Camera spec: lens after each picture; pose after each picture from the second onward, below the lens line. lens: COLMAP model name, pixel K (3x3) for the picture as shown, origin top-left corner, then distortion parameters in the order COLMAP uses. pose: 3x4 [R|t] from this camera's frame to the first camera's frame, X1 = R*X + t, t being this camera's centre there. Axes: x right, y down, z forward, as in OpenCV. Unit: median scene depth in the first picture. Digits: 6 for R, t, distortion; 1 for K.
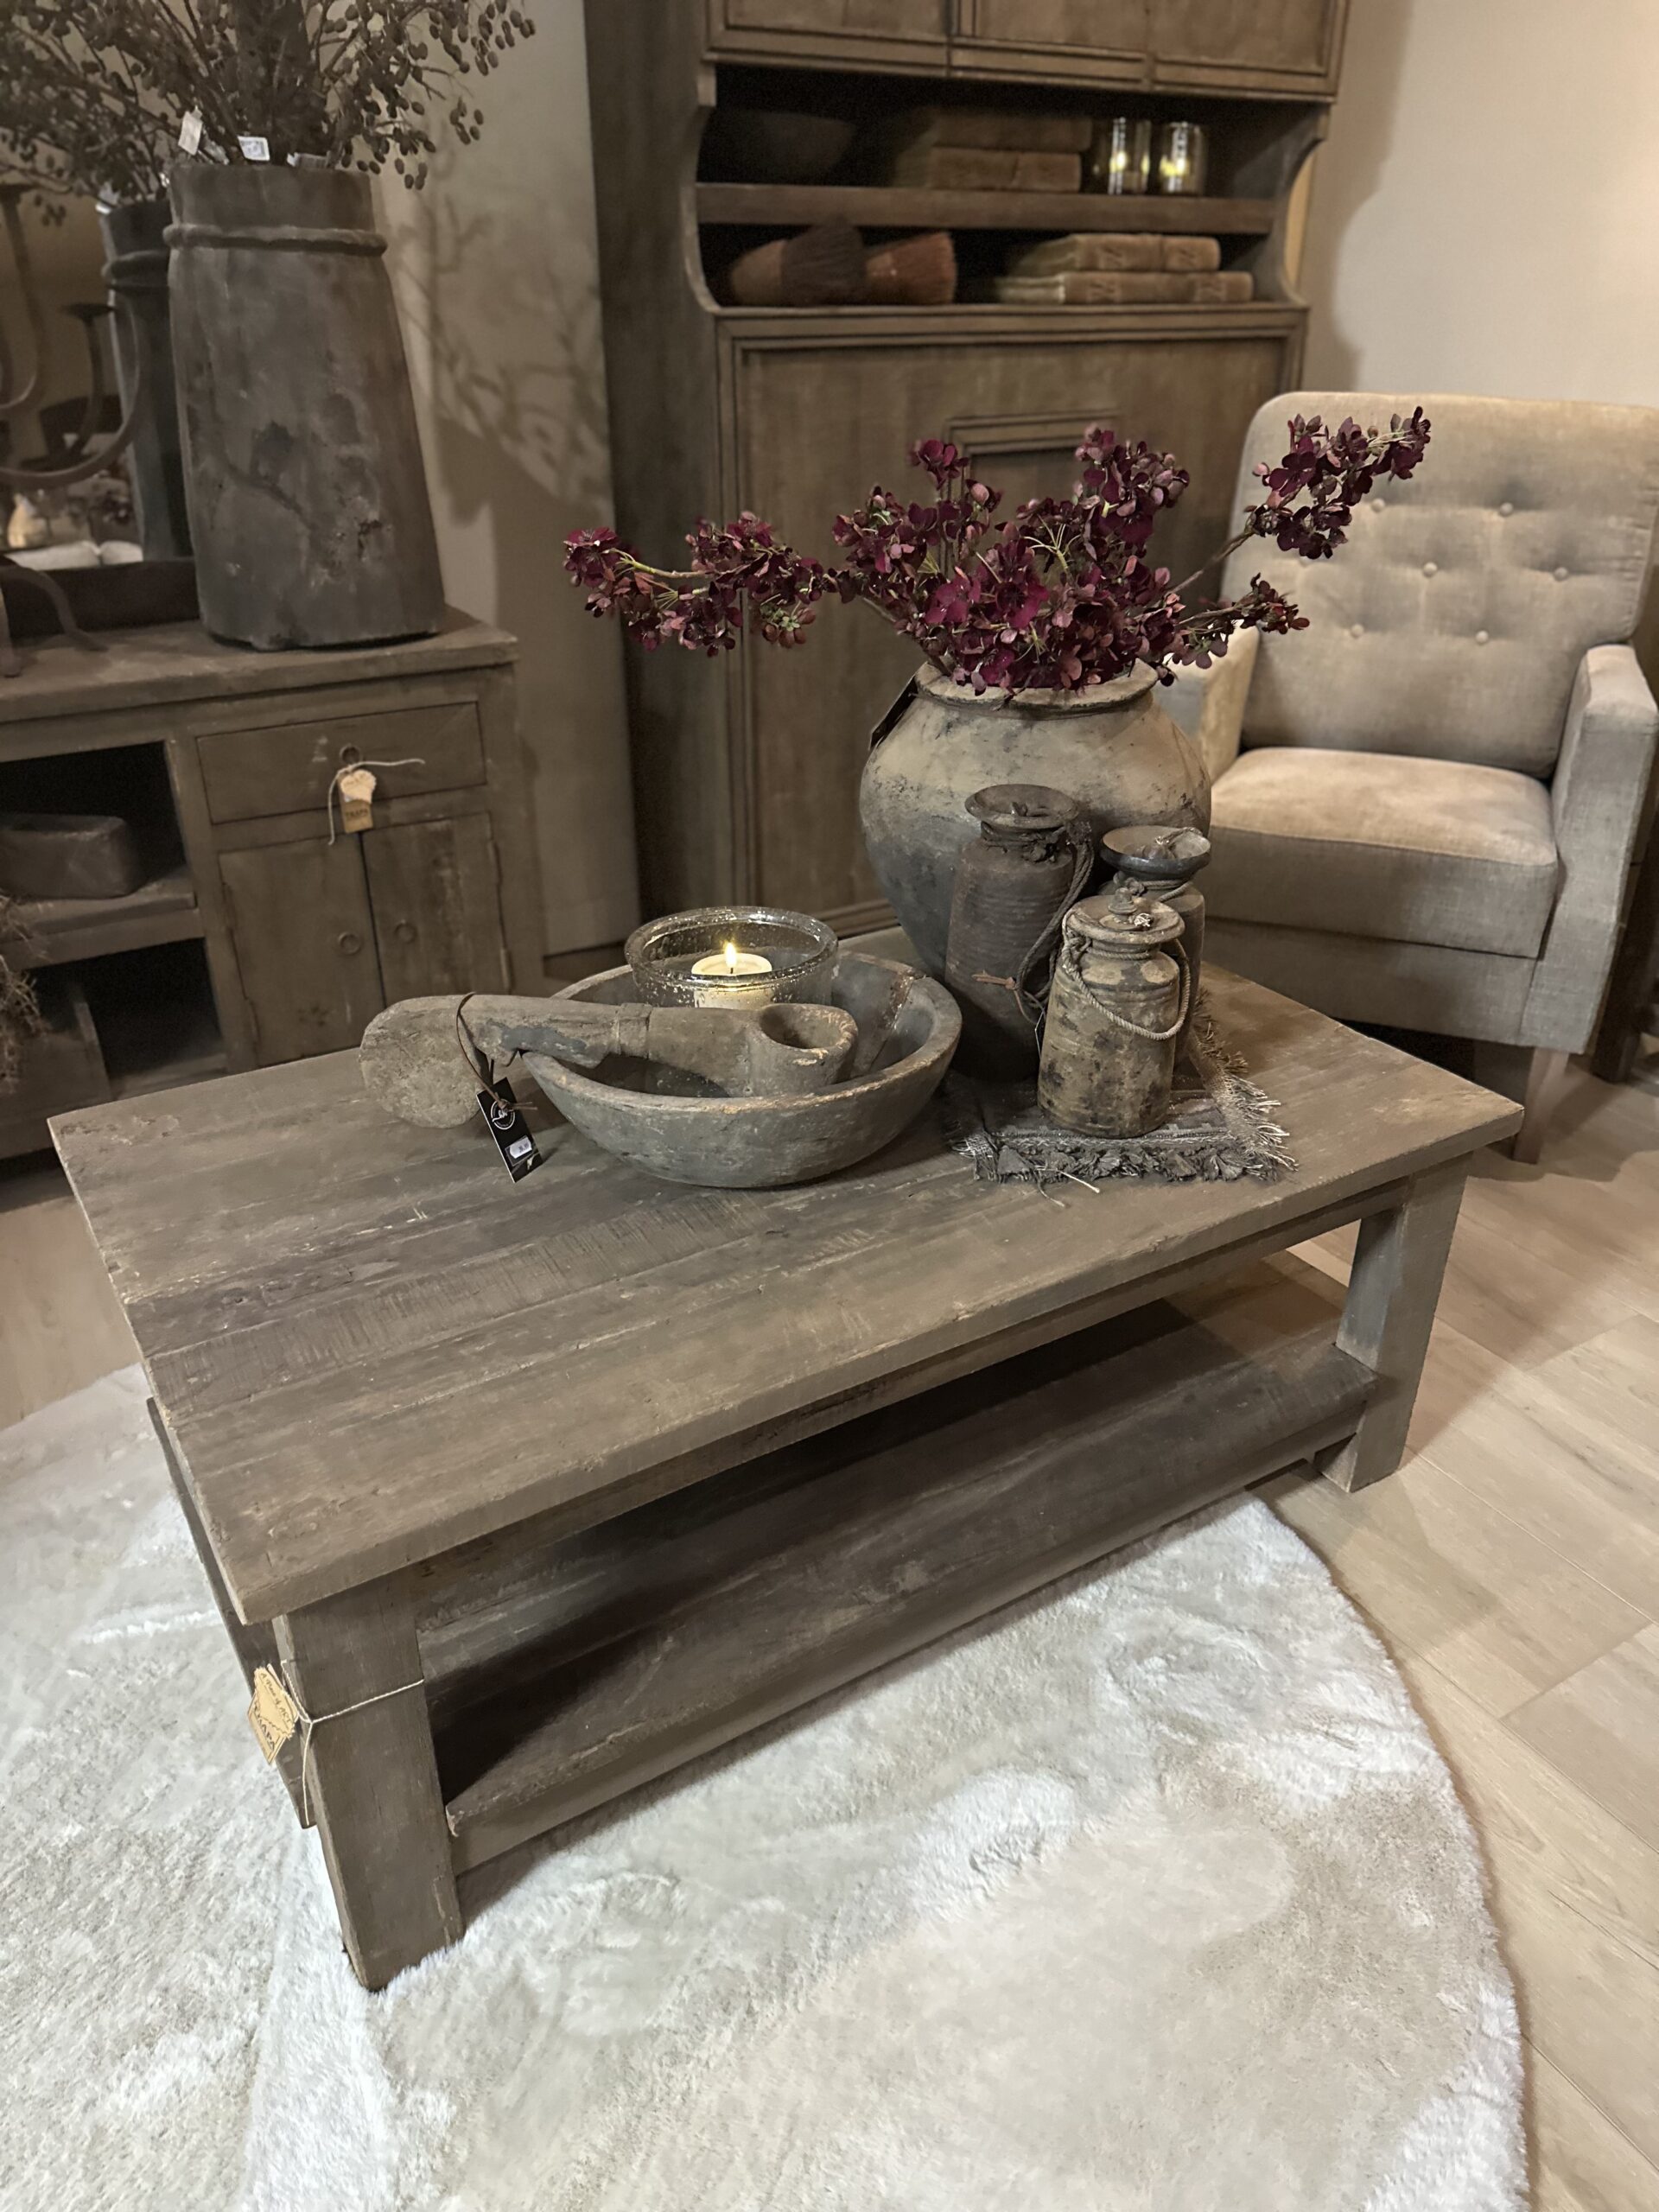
lens RADIAL K [[1558.6, 0, 821.7], [0, 1558.6, 1104.8], [0, 0, 1]] dist [0.067447, -0.095897]
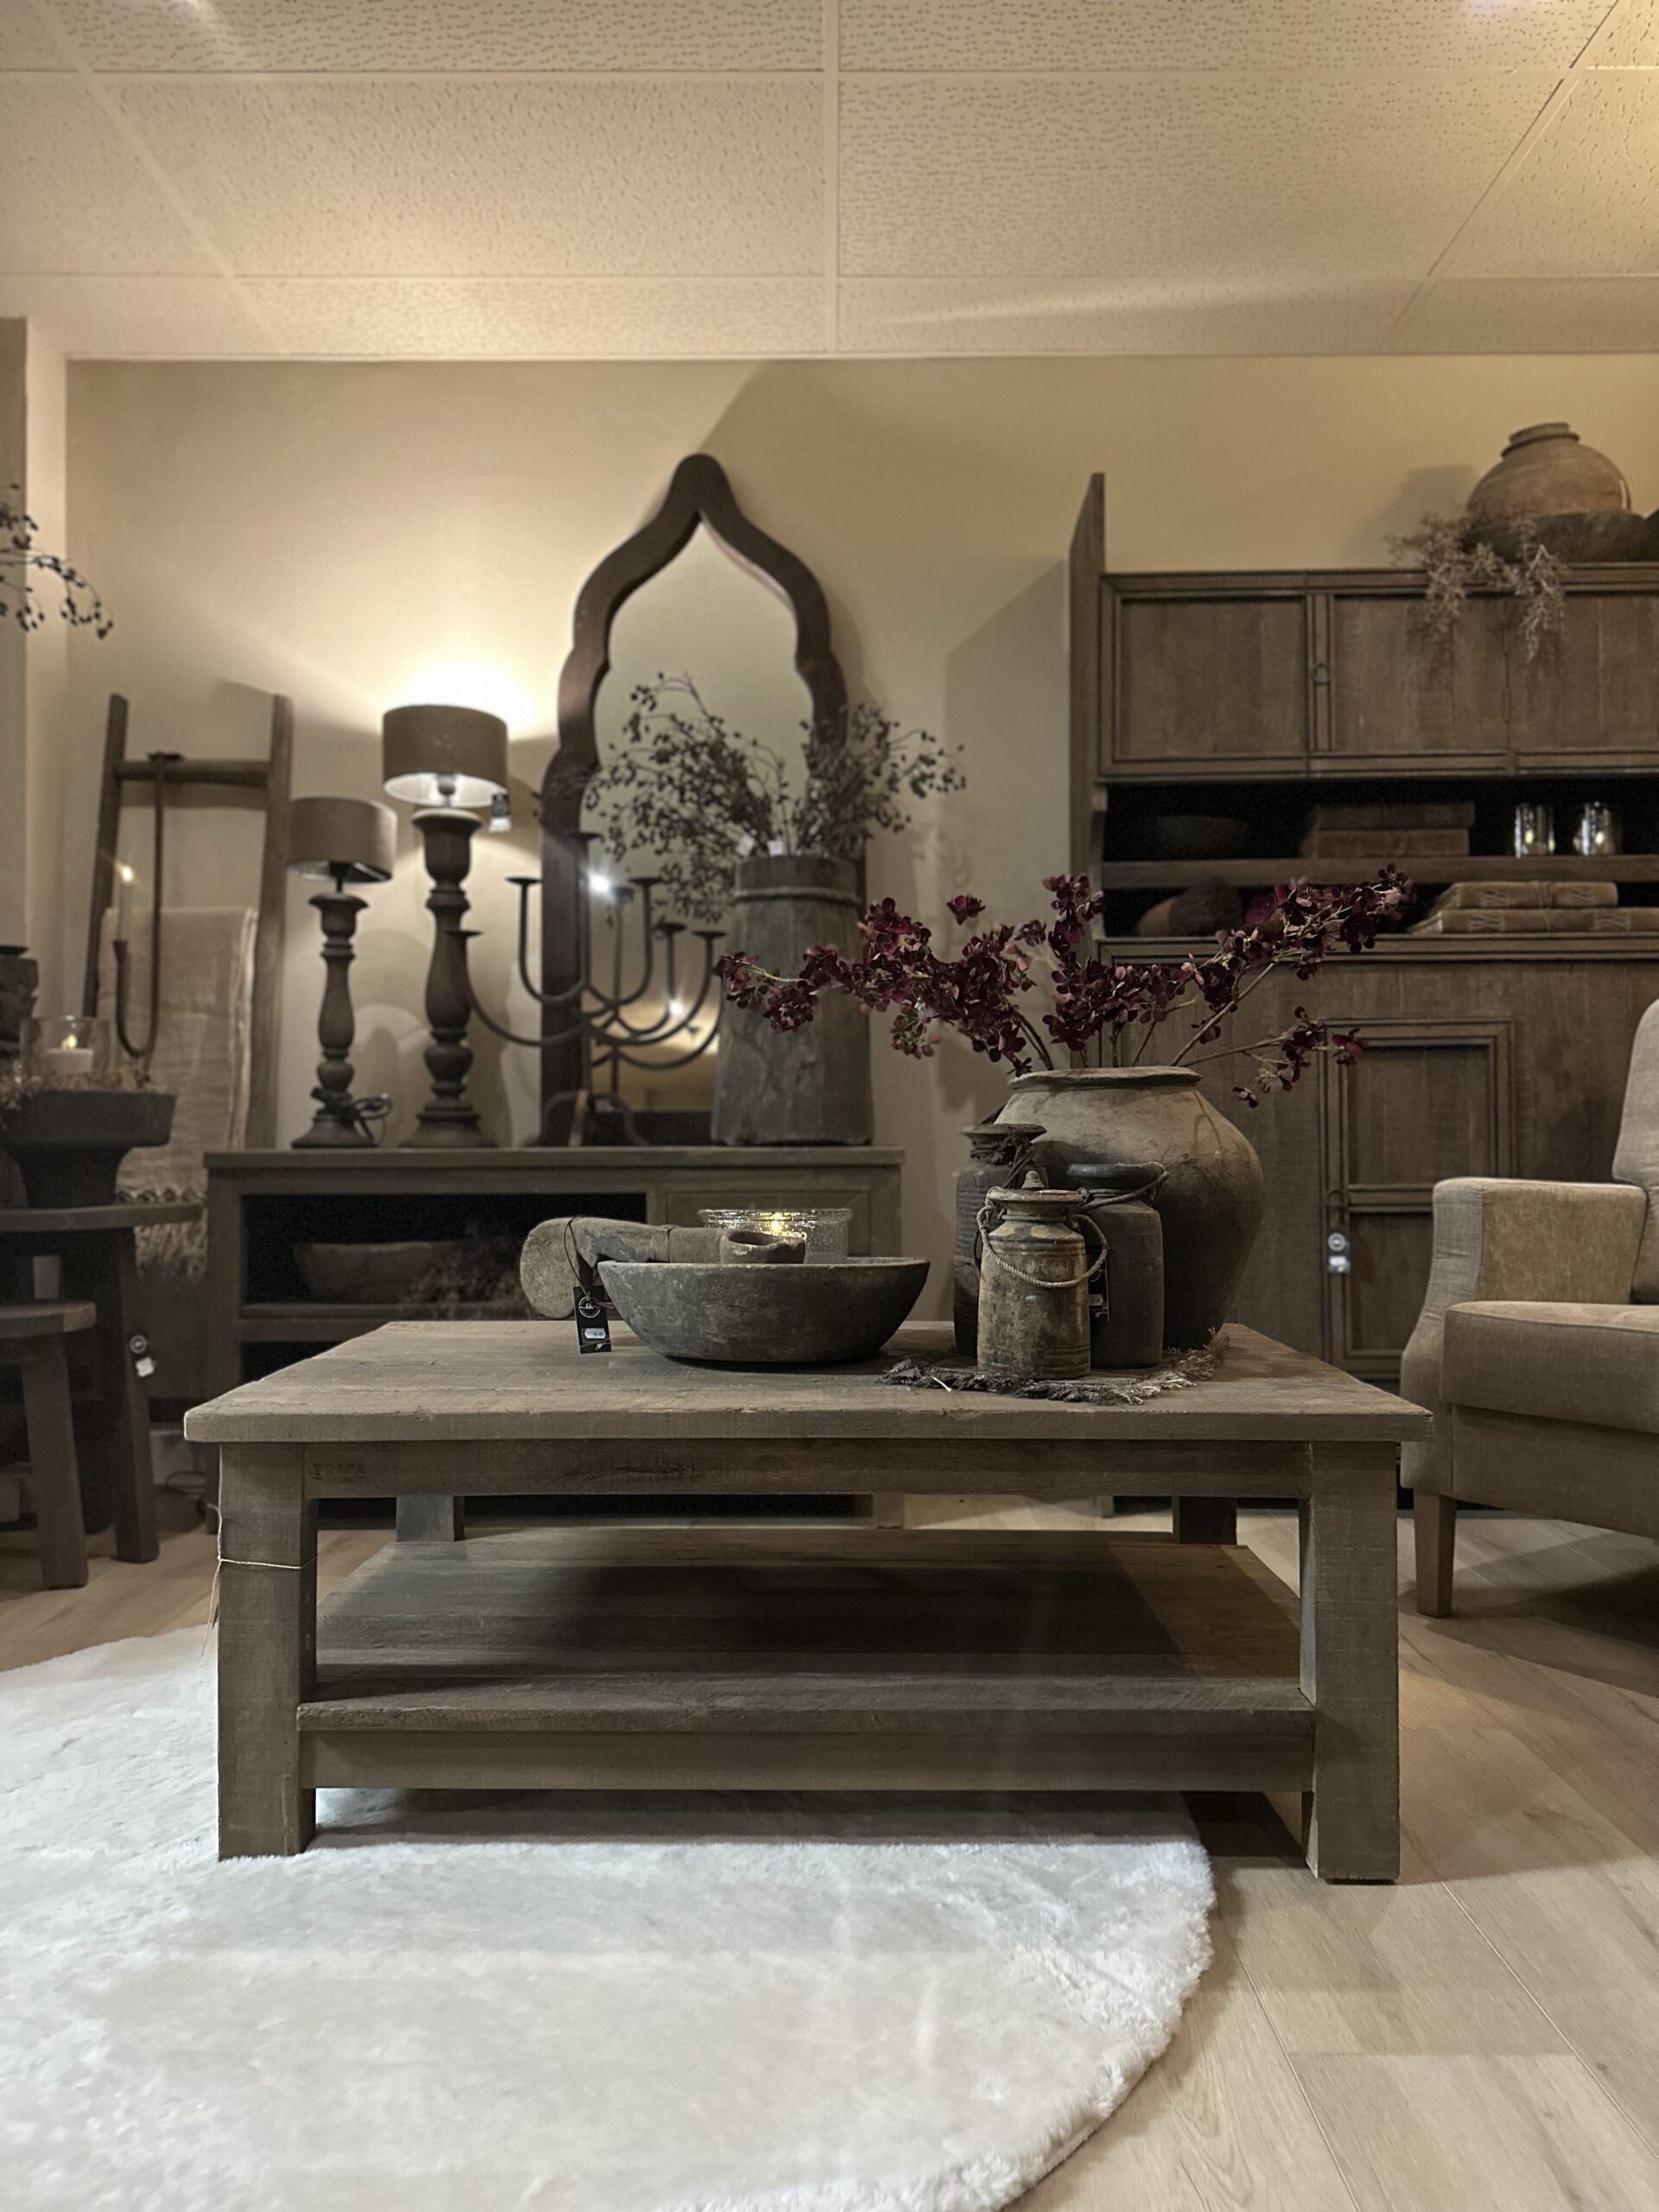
lens RADIAL K [[1550.1, 0, 822.4], [0, 1550.1, 1096.3], [0, 0, 1]] dist [0.074600, -0.082184]
pose [[0.841887, -0.024242, -0.539109, 0.622410], [-0.247201, 0.870693, -0.425188, 0.326317], [0.479706, 0.491228, 0.727033, -0.008066]]
